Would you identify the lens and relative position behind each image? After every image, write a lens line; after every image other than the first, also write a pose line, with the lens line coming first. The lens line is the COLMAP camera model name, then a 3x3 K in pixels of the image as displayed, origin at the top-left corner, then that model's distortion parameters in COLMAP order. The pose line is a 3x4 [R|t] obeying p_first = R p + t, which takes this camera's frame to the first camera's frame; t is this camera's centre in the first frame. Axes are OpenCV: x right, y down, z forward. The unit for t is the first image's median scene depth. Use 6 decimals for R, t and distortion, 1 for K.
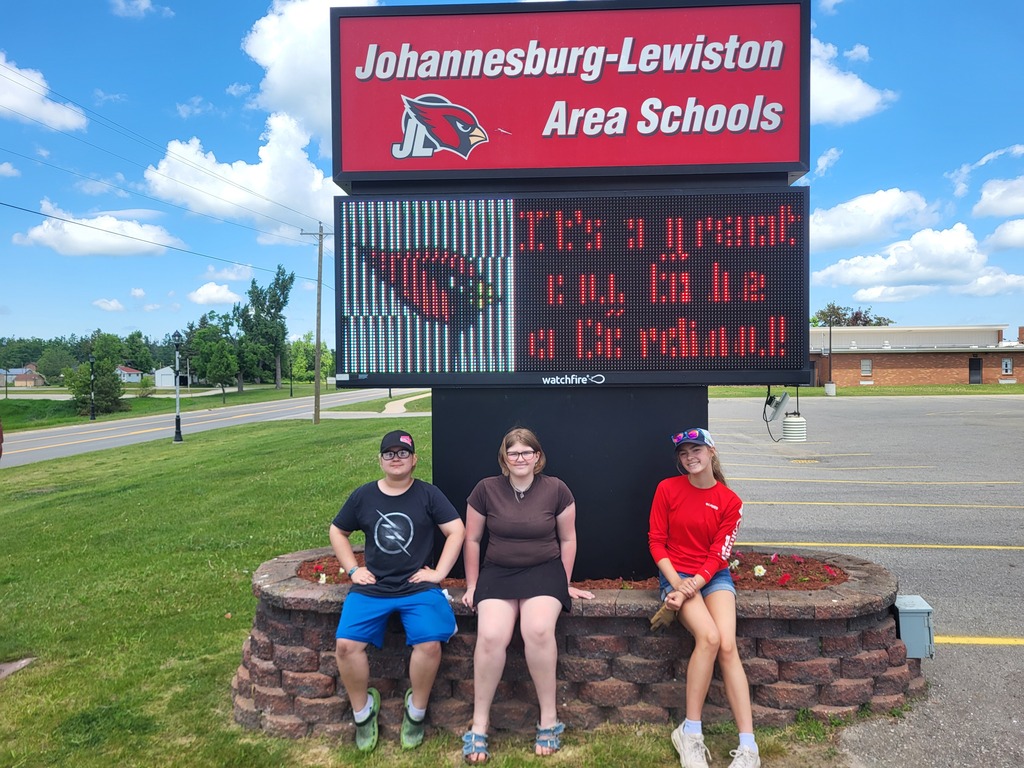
lens RADIAL K [[778.1, 0, 515.2], [0, 778.1, 385.2], [0, 0, 1]] dist [0.037756, -0.007912]
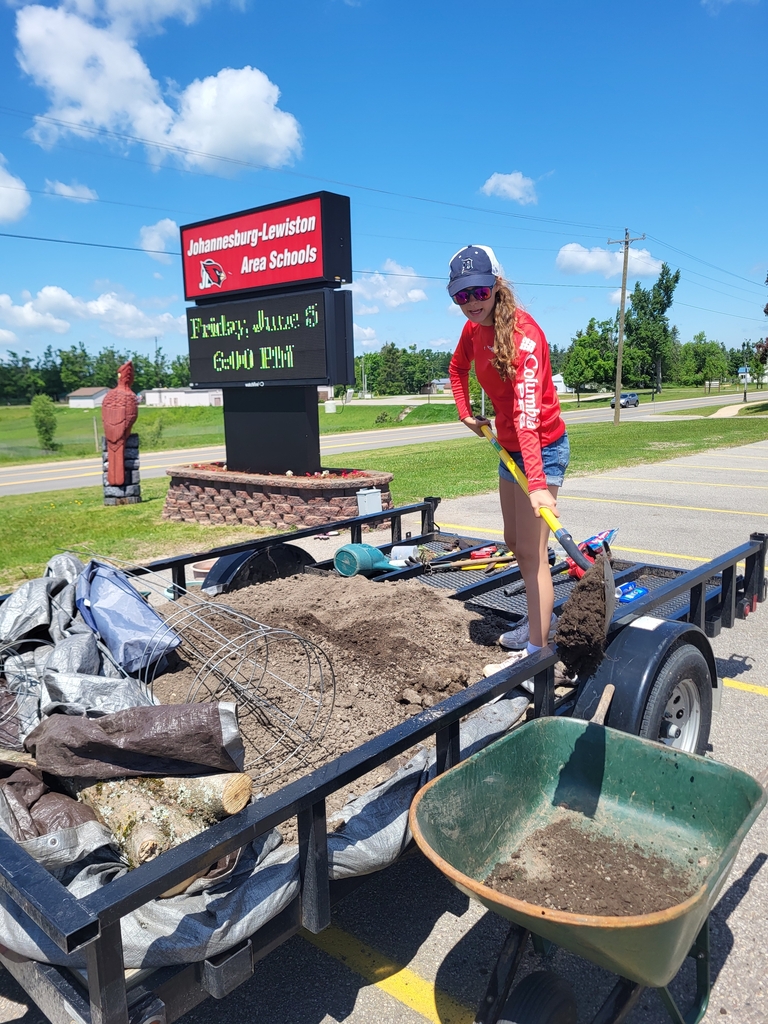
lens RADIAL K [[766.0, 0, 382.4], [0, 766.0, 511.0], [0, 0, 1]] dist [0.010575, 0.001459]
pose [[0.800873, 0.081582, -0.593252, 1.716077], [0.011765, 0.988342, 0.151796, 0.022210], [0.598719, -0.128549, 0.790576, -0.576978]]
